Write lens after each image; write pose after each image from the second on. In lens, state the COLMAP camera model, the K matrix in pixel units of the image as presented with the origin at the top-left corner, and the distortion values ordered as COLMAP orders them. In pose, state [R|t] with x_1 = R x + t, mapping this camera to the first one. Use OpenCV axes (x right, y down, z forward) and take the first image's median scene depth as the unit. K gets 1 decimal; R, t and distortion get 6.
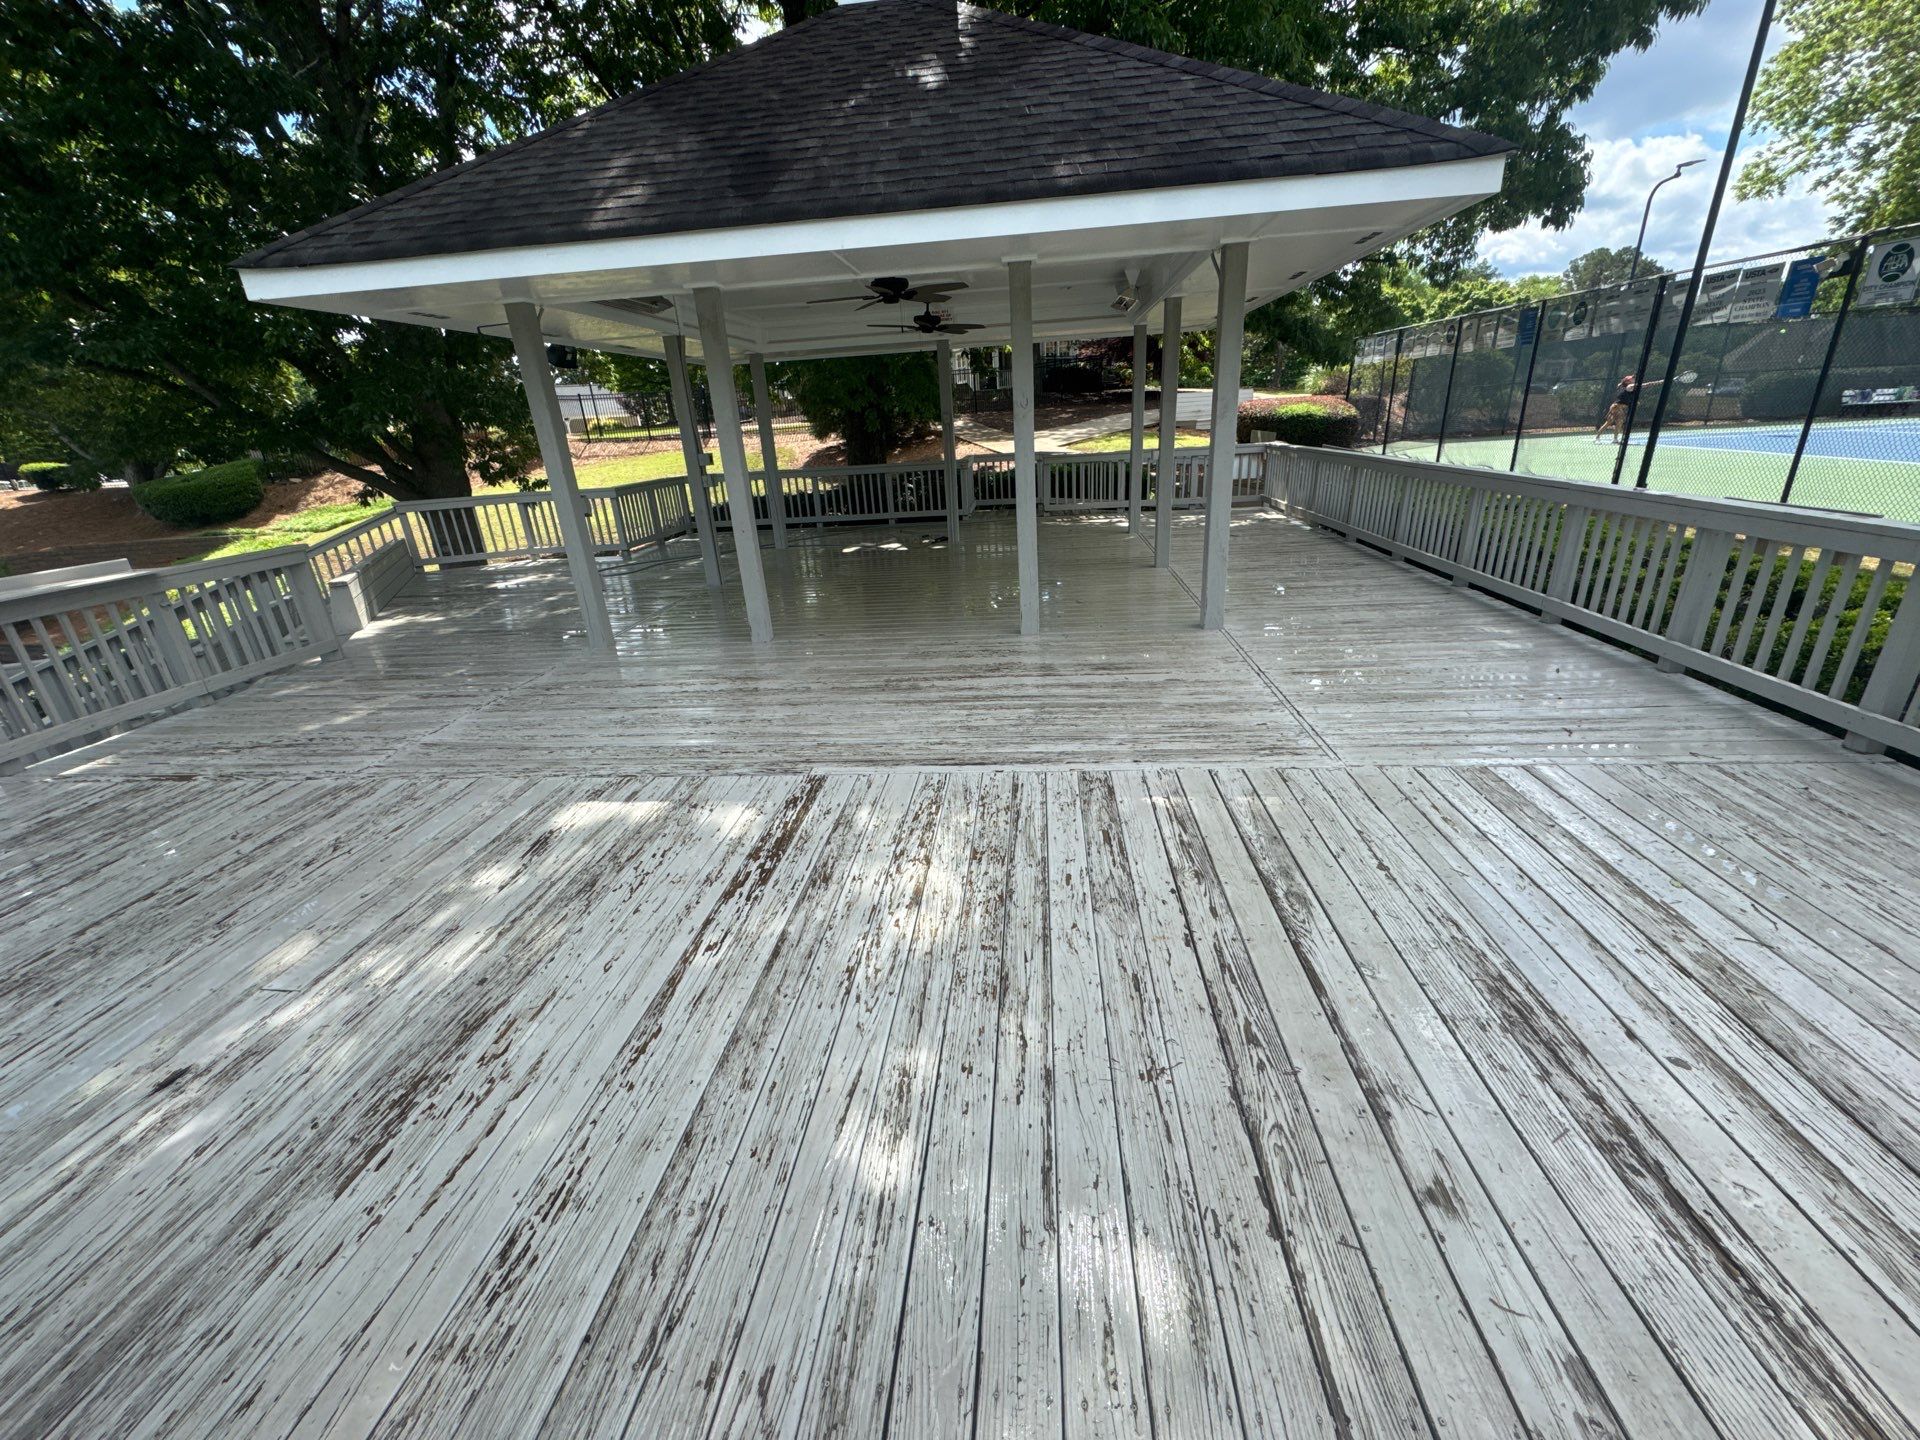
lens RADIAL K [[768.0, 0, 957.5], [0, 768.0, 722.9], [0, 0, 1]] dist [-0.000297, -0.000351]
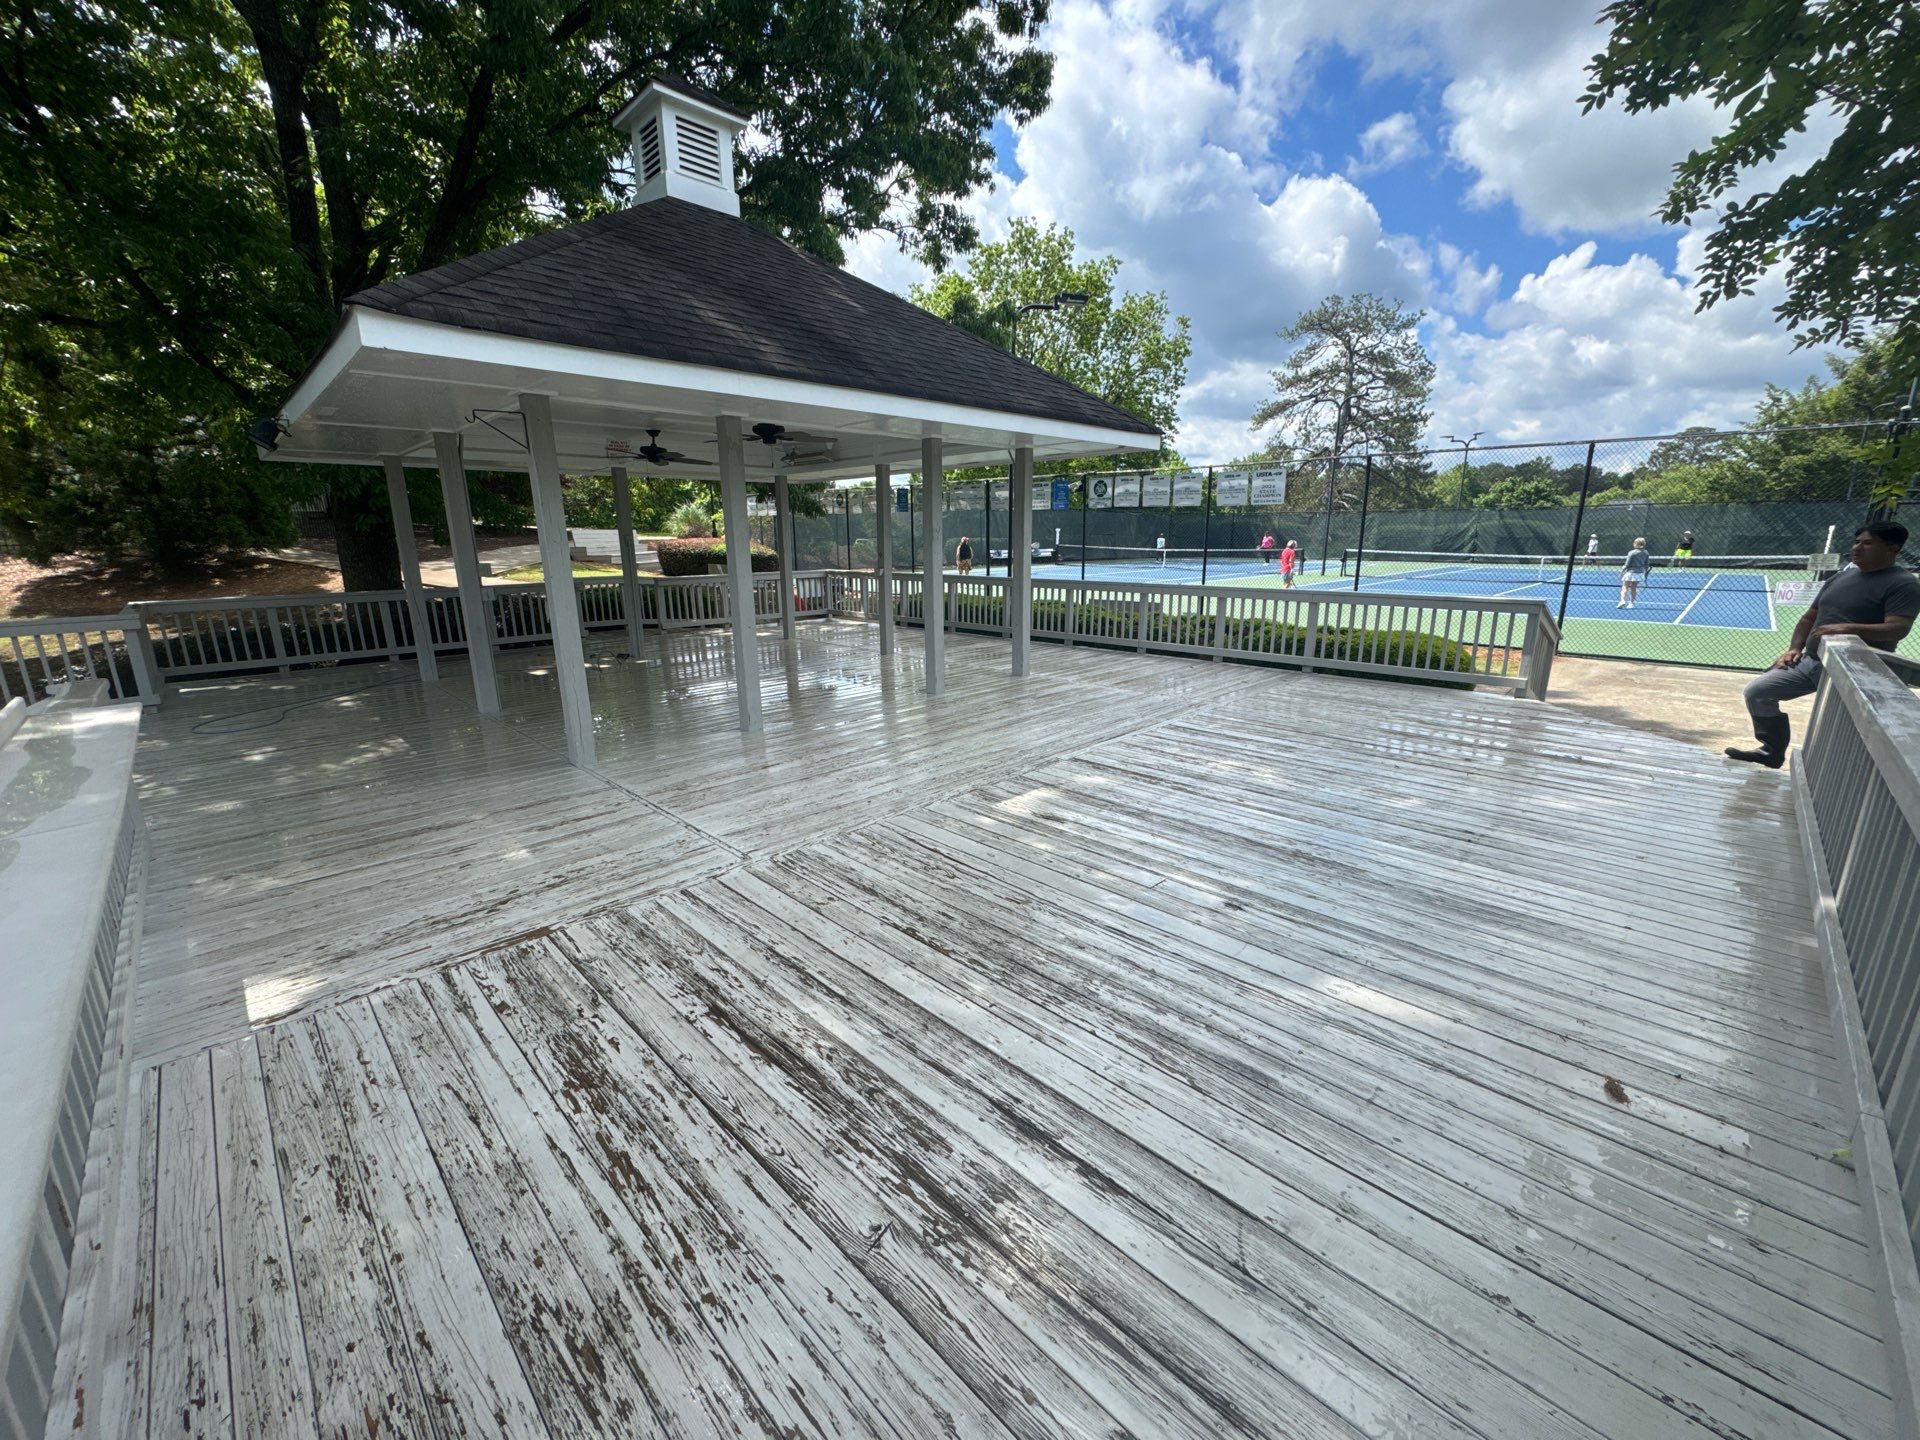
lens RADIAL K [[765.4, 0, 956.4], [0, 765.4, 723.1], [0, 0, 1]] dist [0.000028, -0.000067]
pose [[0.641256, -0.134365, 0.755471, -1.150593], [0.259801, 0.964419, -0.048995, 0.013899], [-0.722007, 0.227690, 0.653348, 0.139087]]
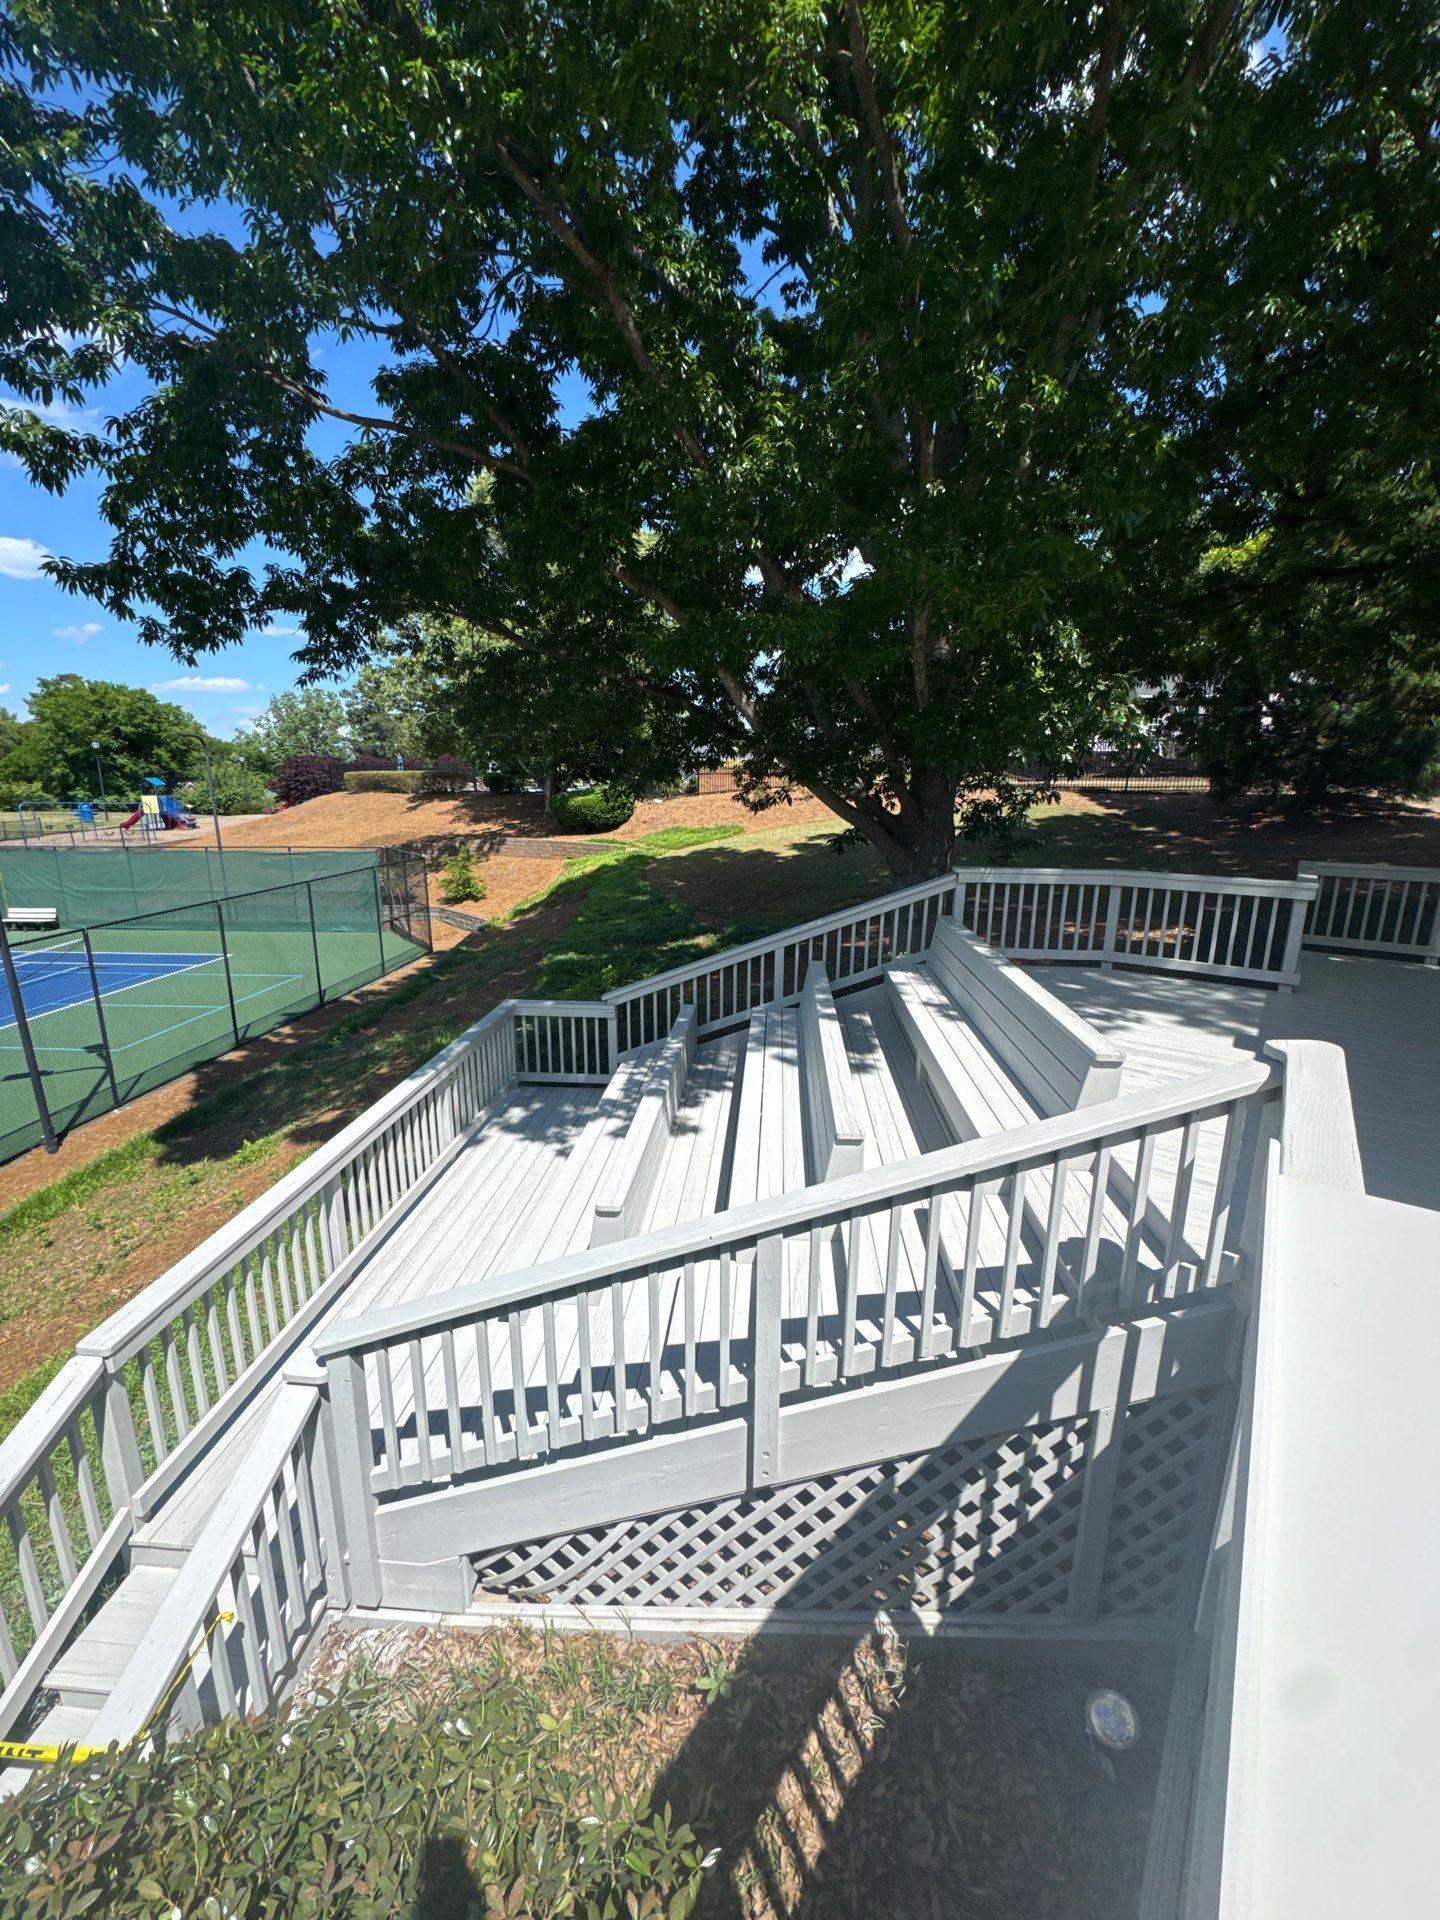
lens RADIAL K [[768.0, 0, 722.2], [0, 768.0, 962.0], [0, 0, 1]] dist [-0.000297, -0.000351]
pose [[0.855152, 0.179866, -0.486173, -1.225020], [-0.241298, 0.968188, -0.066237, -0.226184], [0.458793, 0.173955, 0.871349, 0.659117]]
